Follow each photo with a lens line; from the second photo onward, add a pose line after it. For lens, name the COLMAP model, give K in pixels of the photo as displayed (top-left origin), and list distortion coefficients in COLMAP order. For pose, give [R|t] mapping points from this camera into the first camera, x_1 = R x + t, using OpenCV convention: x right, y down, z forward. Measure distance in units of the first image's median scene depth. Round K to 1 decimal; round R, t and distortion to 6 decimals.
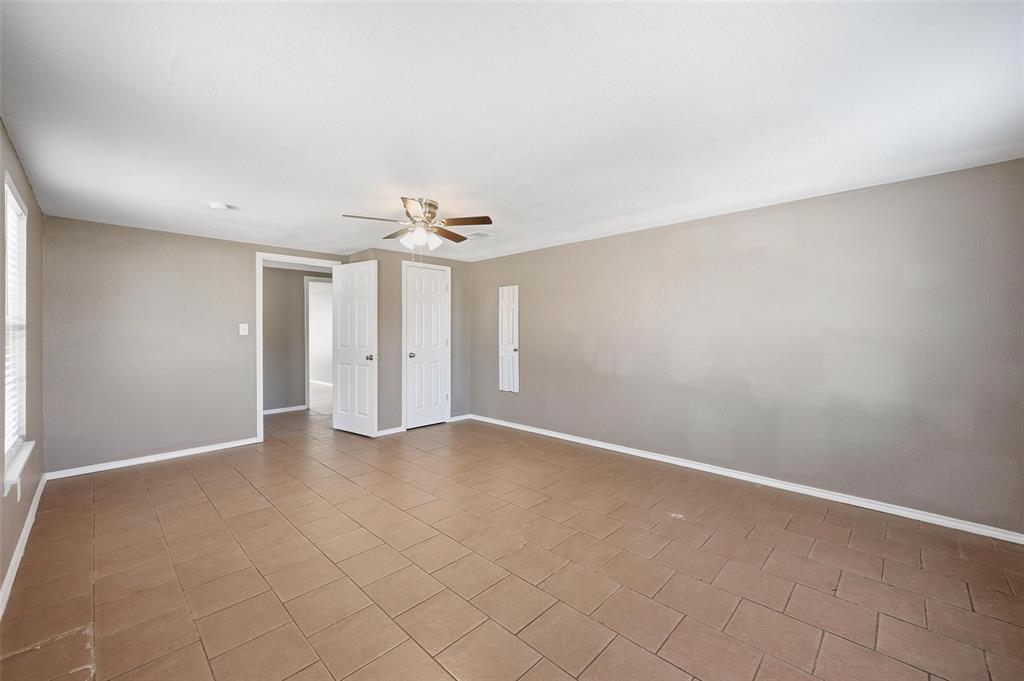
lens RADIAL K [[405.2, 0, 509.4], [0, 405.2, 332.6], [0, 0, 1]] dist [0.000468, 0.000000]
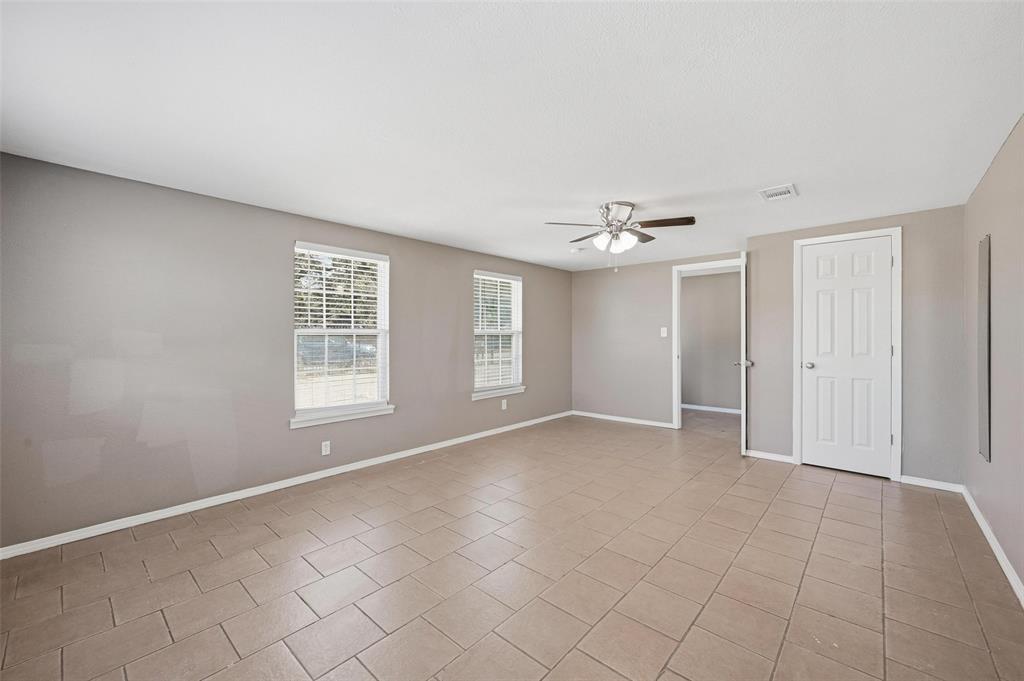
lens RADIAL K [[407.6, 0, 506.2], [0, 407.6, 337.6], [0, 0, 1]] dist [-0.005779, -0.000196]
pose [[0.036723, 0.007903, -0.999294, 0.545845], [0.001422, 0.999967, 0.007960, -0.002121], [0.999324, -0.001713, 0.036710, 0.482426]]
